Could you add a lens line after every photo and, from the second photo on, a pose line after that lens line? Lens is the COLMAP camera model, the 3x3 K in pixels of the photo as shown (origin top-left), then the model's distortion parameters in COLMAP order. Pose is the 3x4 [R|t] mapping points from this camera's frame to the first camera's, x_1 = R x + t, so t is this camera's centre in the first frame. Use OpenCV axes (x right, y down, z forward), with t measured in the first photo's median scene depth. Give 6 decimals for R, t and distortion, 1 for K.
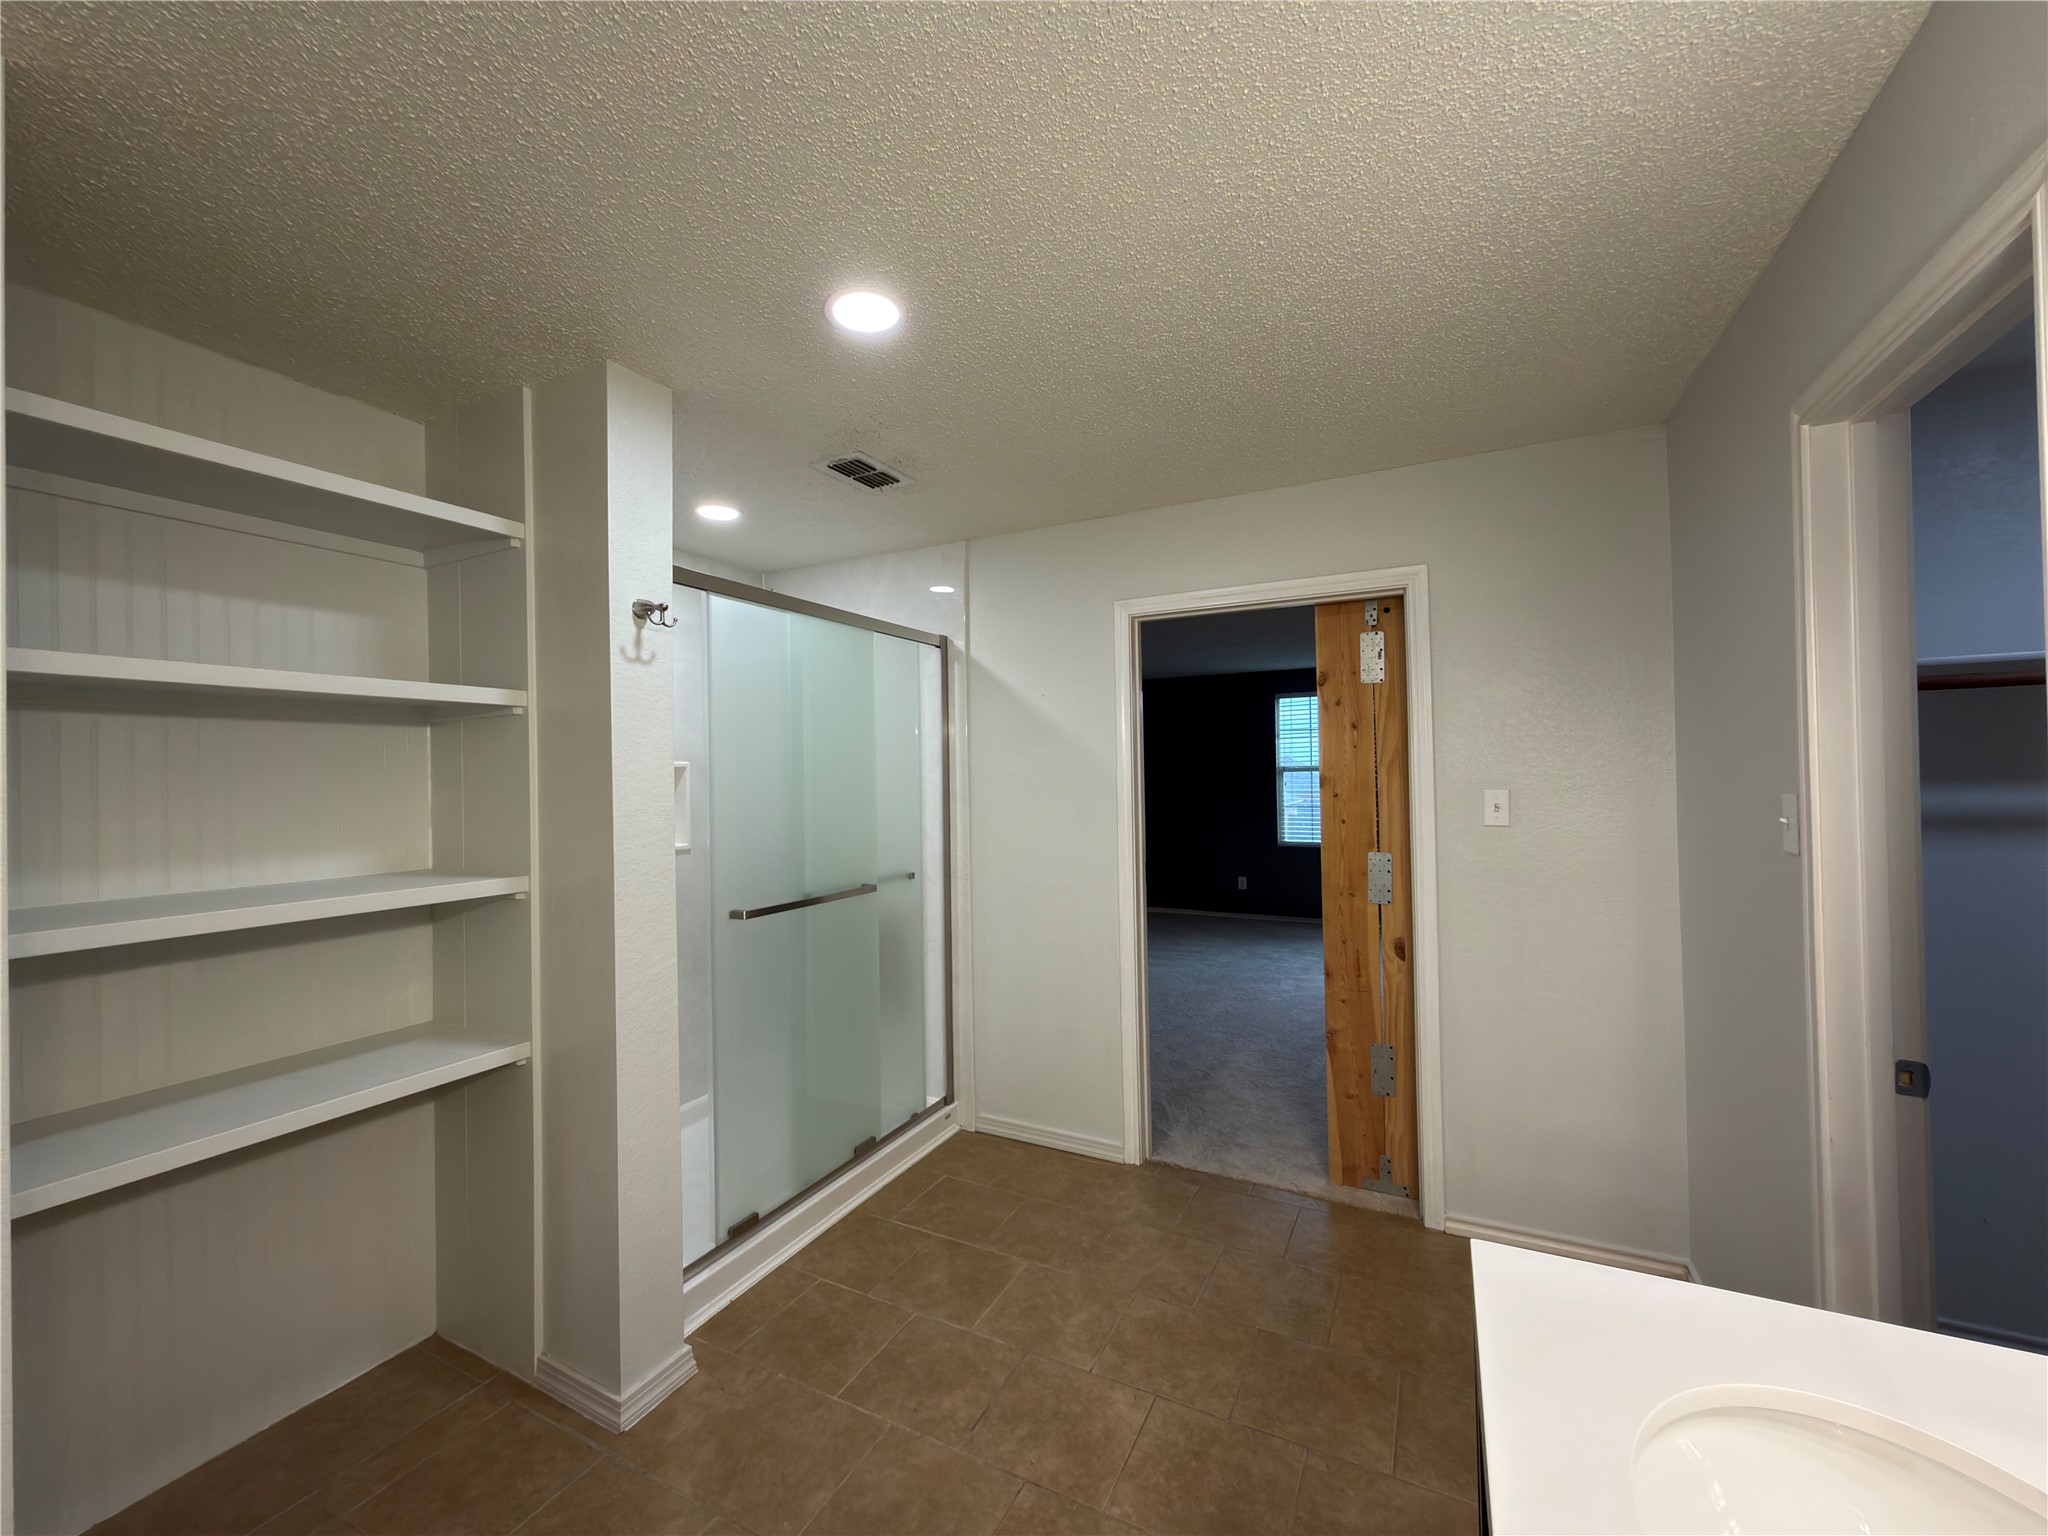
lens RADIAL K [[813.9, 0, 1024.0], [0, 813.9, 768.0], [0, 0, 1]] dist [0.000168, 0.000020]
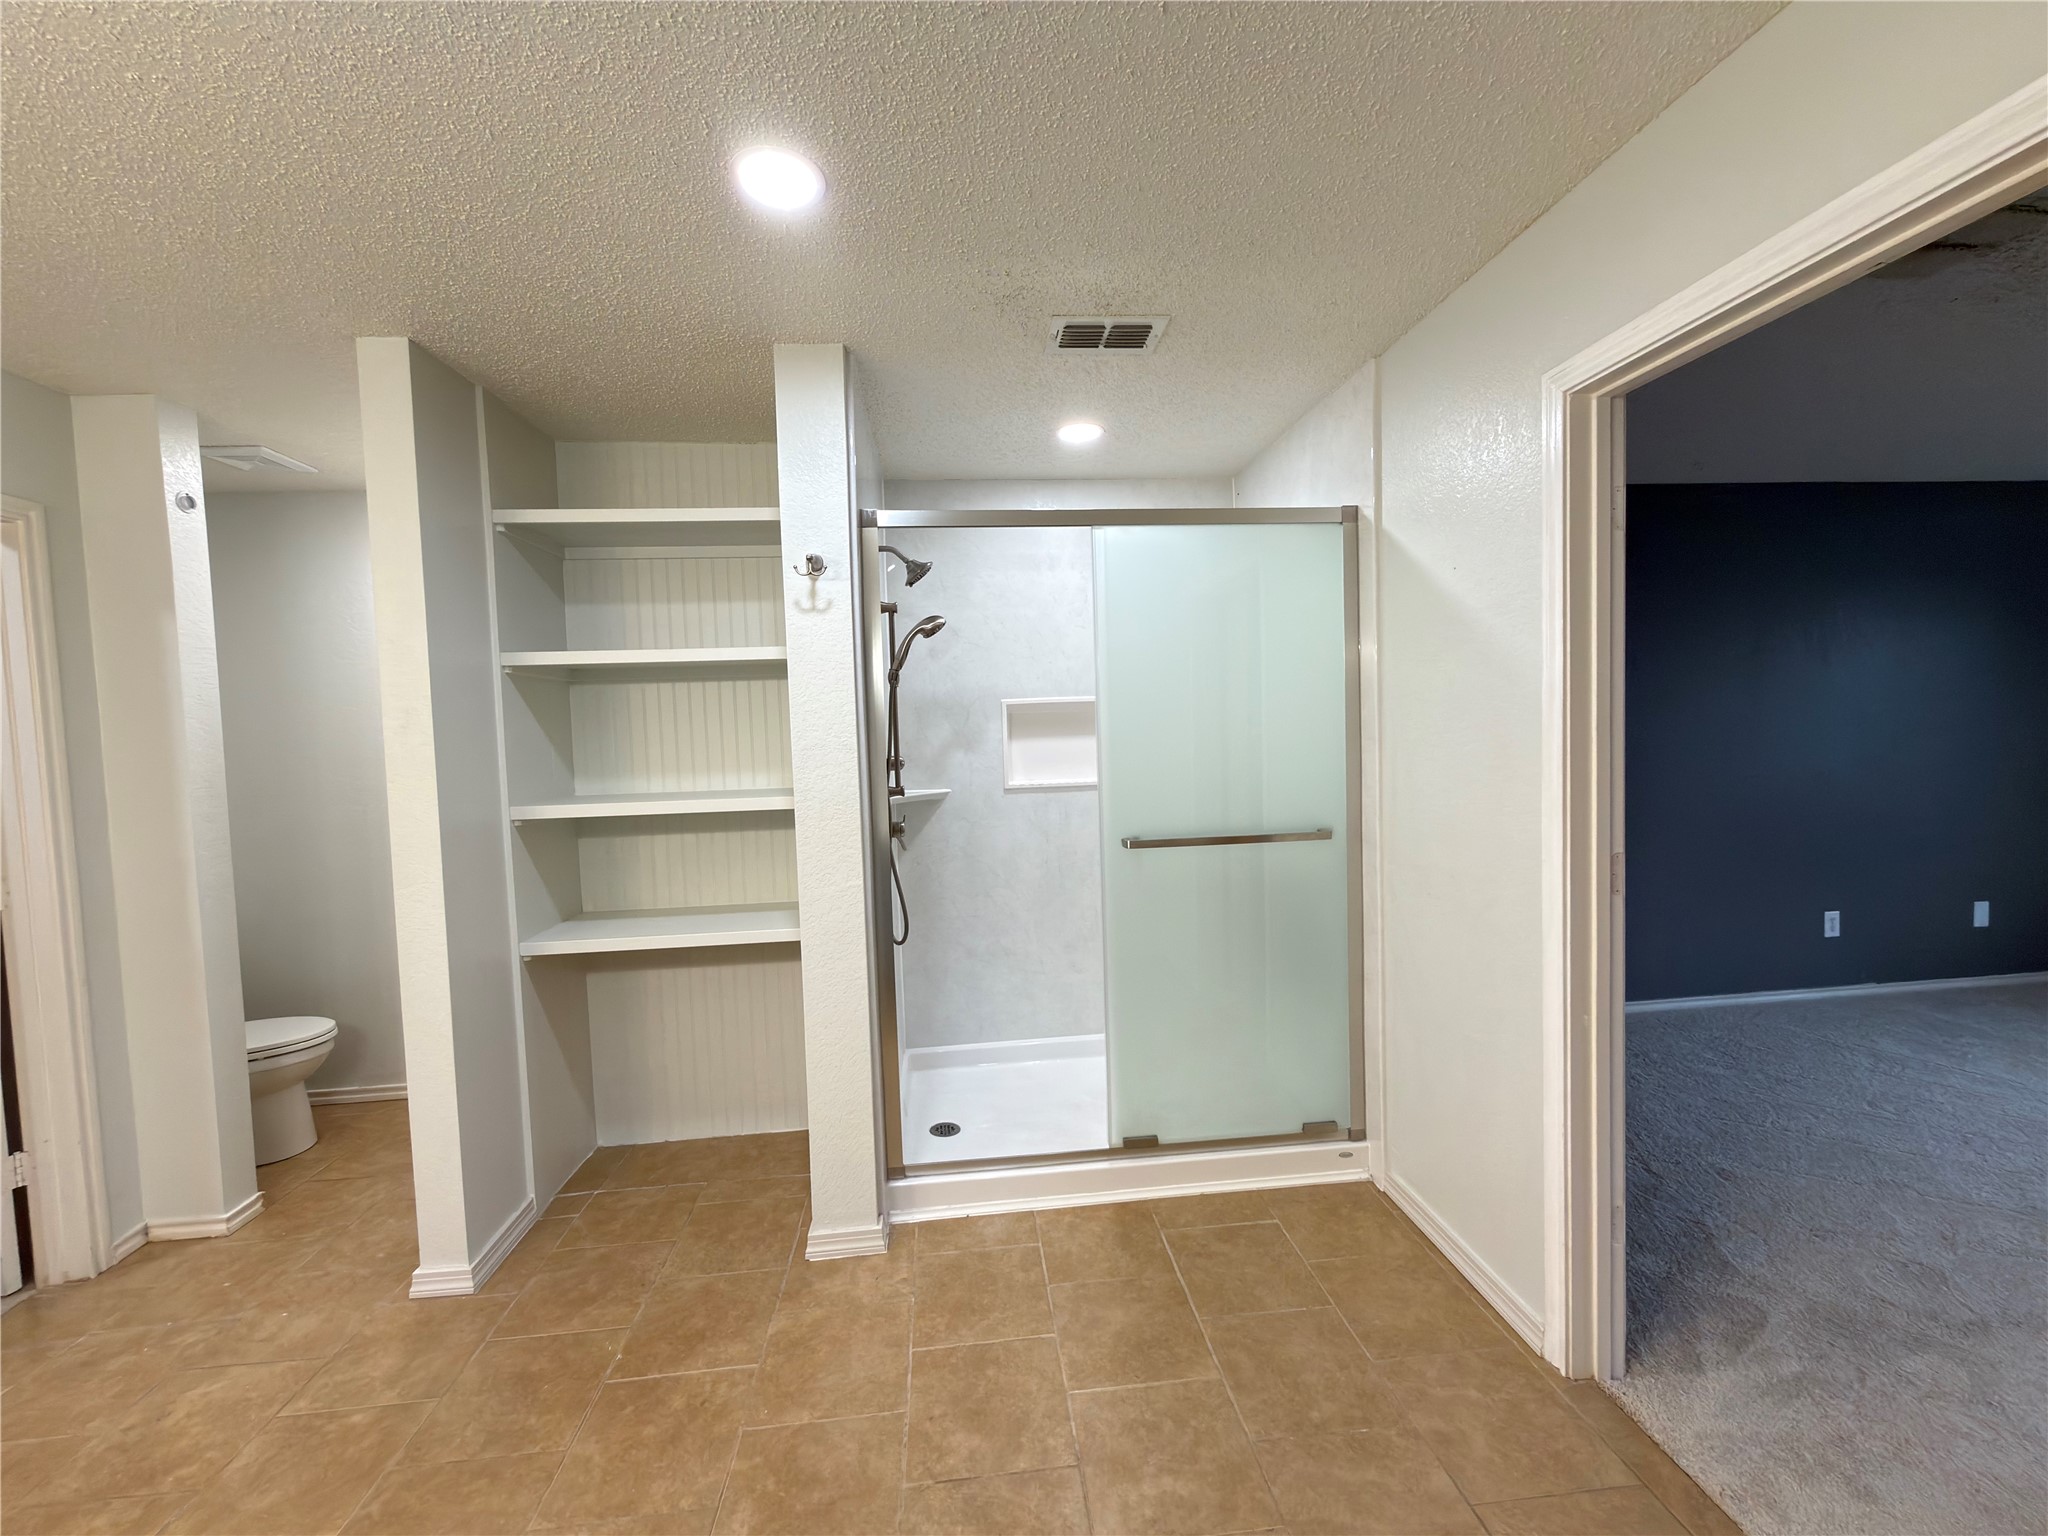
lens RADIAL K [[813.9, 0, 1024.0], [0, 813.9, 768.0], [0, 0, 1]] dist [0.000168, 0.000020]
pose [[0.540947, 0.036920, -0.840246, 0.539681], [0.032368, 0.997382, 0.064663, 0.018094], [0.840433, -0.062177, 0.538336, 0.540550]]
